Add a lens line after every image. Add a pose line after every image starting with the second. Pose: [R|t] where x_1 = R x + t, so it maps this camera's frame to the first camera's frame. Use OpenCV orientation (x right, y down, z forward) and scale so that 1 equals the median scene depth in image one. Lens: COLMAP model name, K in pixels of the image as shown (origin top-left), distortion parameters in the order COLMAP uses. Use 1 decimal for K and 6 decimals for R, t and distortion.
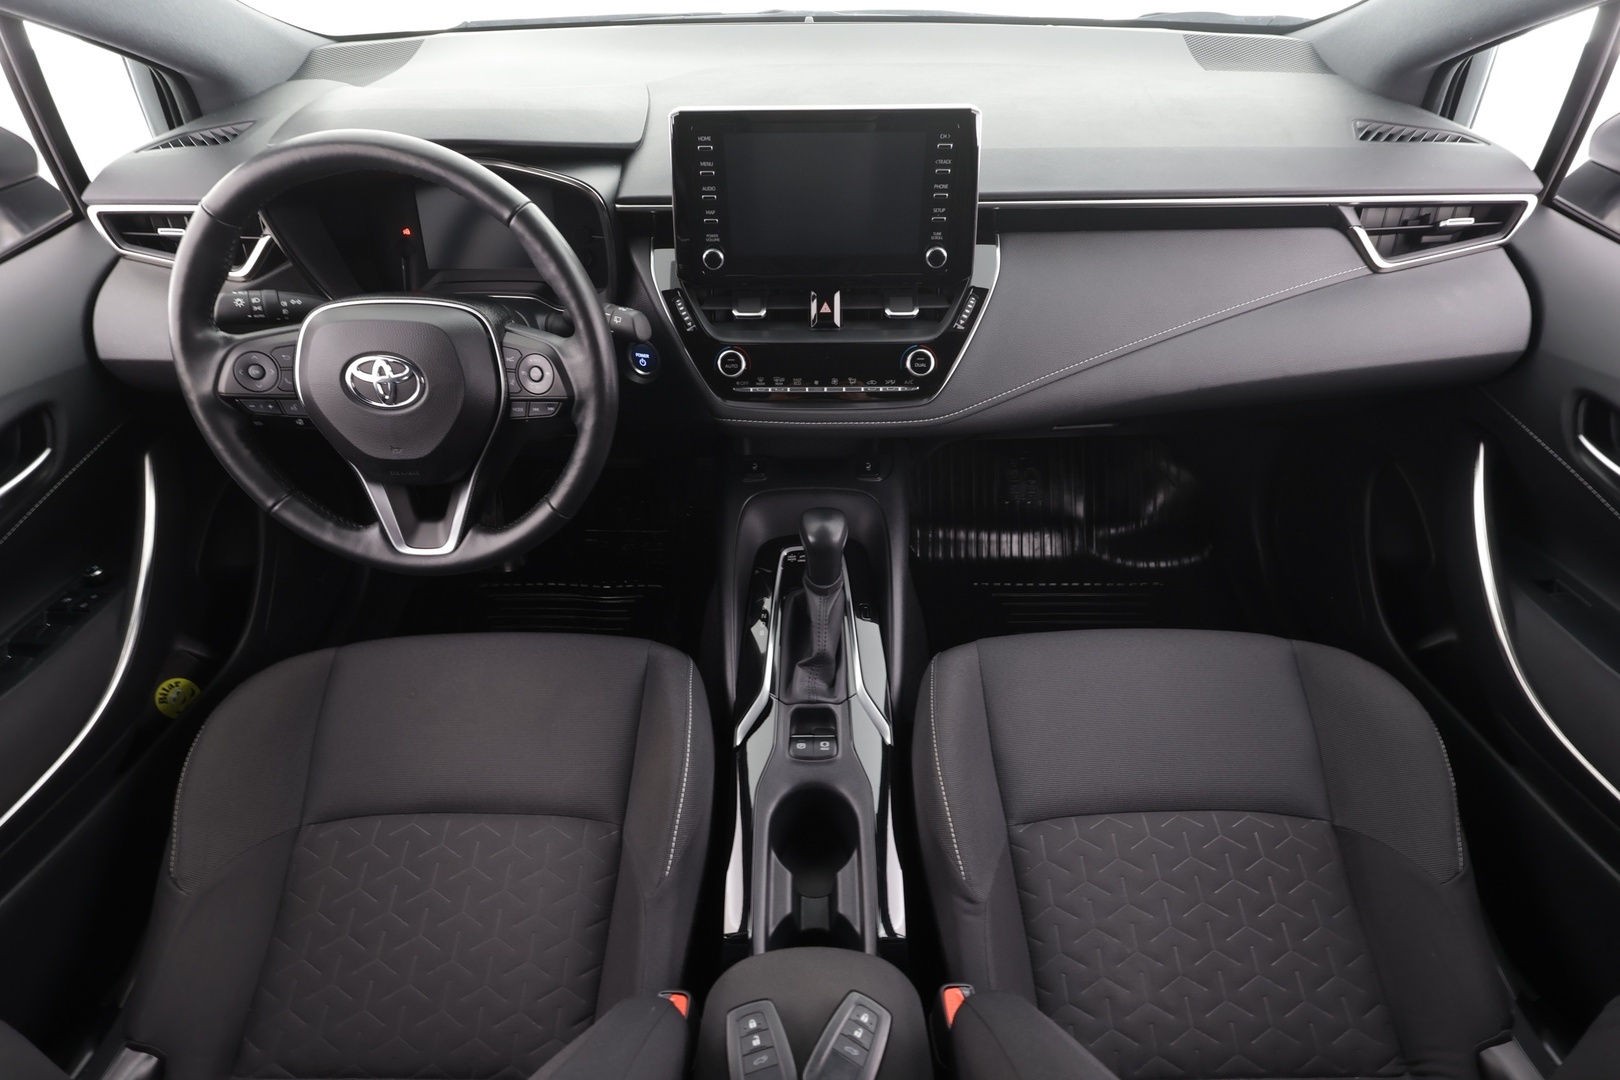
lens RADIAL K [[816.1, 0, 810.0], [0, 816.1, 540.0], [0, 0, 1]] dist [-0.037484, 0.037689]
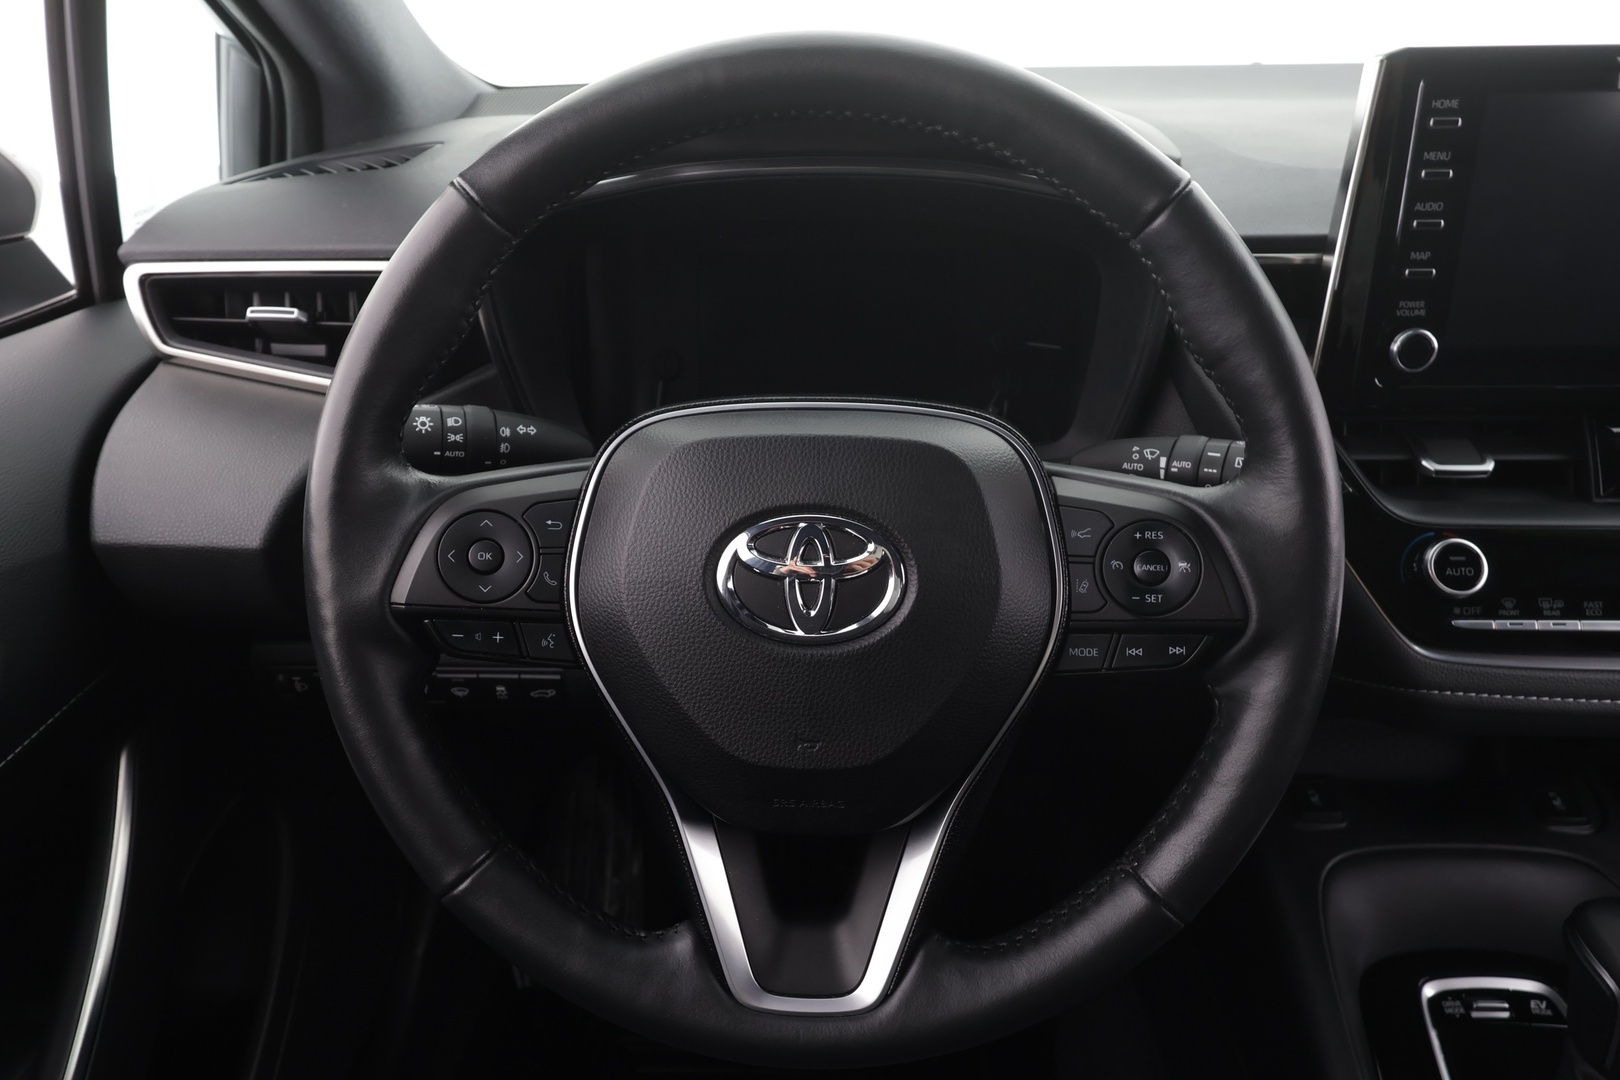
lens RADIAL K [[1110.1, 0, 810.0], [0, 1110.1, 540.0], [0, 0, 1]] dist [0.038159, -0.001548]
pose [[0.999685, 0.006898, -0.024131, -0.455044], [-0.013949, 0.952020, -0.305718, -0.034721], [0.020864, 0.305958, 0.951816, 0.400721]]
